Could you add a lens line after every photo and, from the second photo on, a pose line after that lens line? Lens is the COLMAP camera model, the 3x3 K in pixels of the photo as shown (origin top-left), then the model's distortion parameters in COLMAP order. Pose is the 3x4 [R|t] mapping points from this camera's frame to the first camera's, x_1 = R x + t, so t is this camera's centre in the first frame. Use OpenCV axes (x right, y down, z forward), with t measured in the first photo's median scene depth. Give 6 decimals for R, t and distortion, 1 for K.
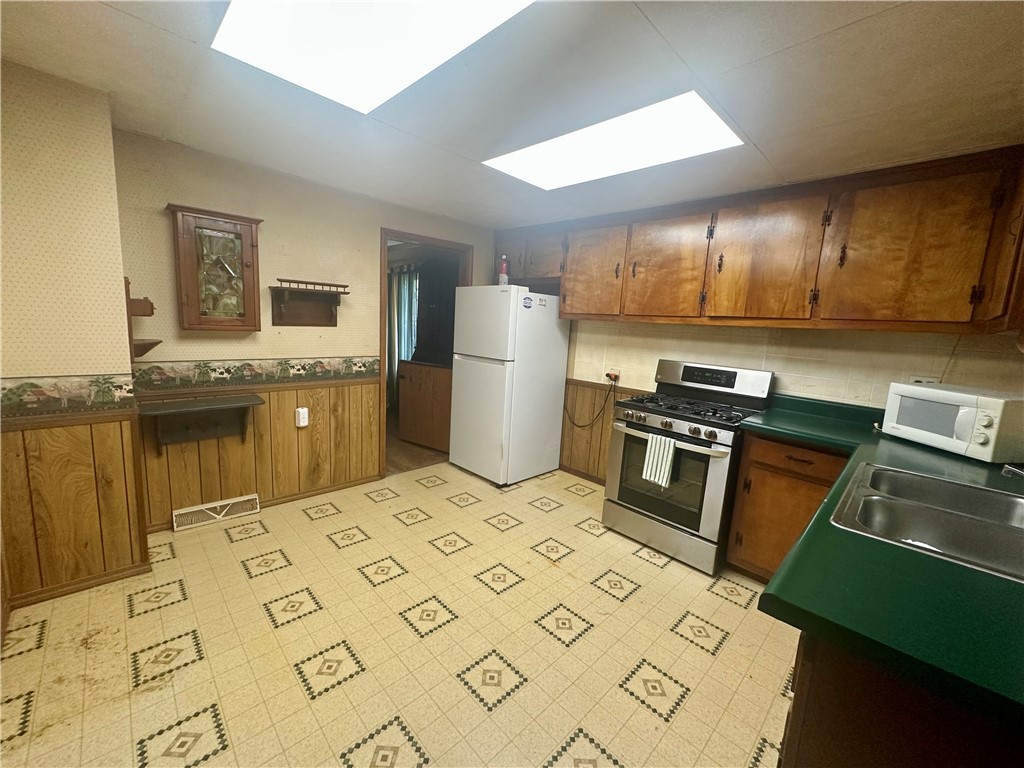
lens RADIAL K [[409.2, 0, 512.4], [0, 409.2, 384.2], [0, 0, 1]] dist [0.000610, 0.000196]
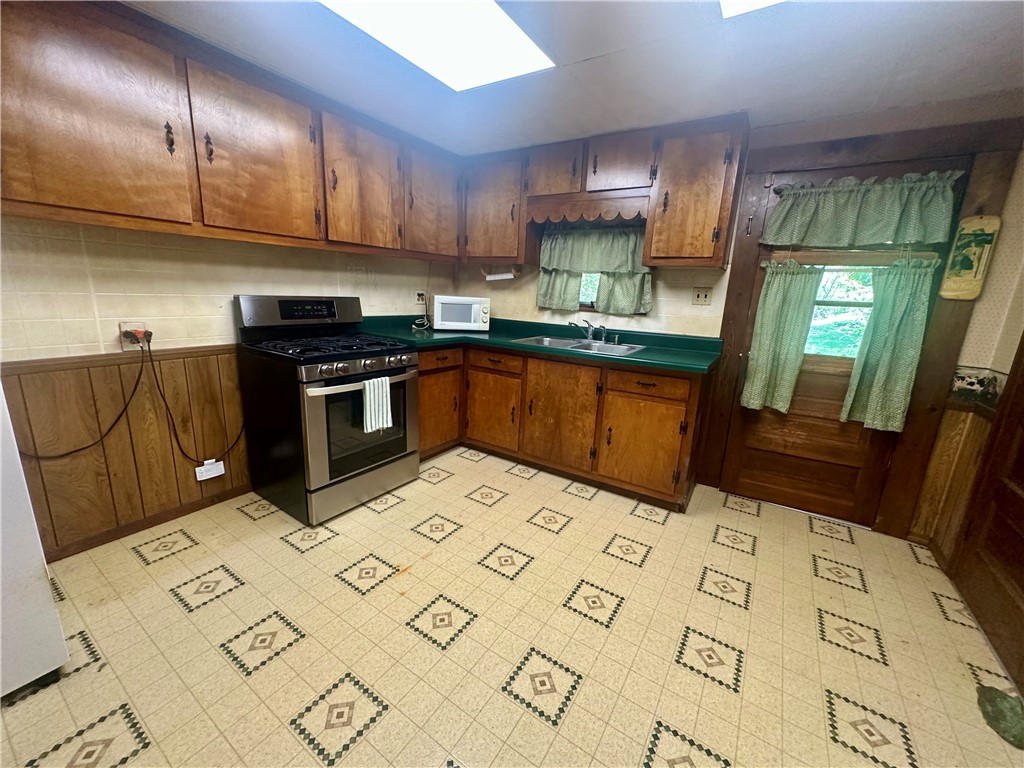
lens RADIAL K [[409.2, 0, 510.9], [0, 409.2, 384.8], [0, 0, 1]] dist [0.000610, 0.000196]
pose [[-0.208969, -0.292451, 0.933169, -0.541623], [0.084265, 0.945303, 0.315123, -0.119900], [-0.974285, 0.144485, -0.172895, 0.843413]]
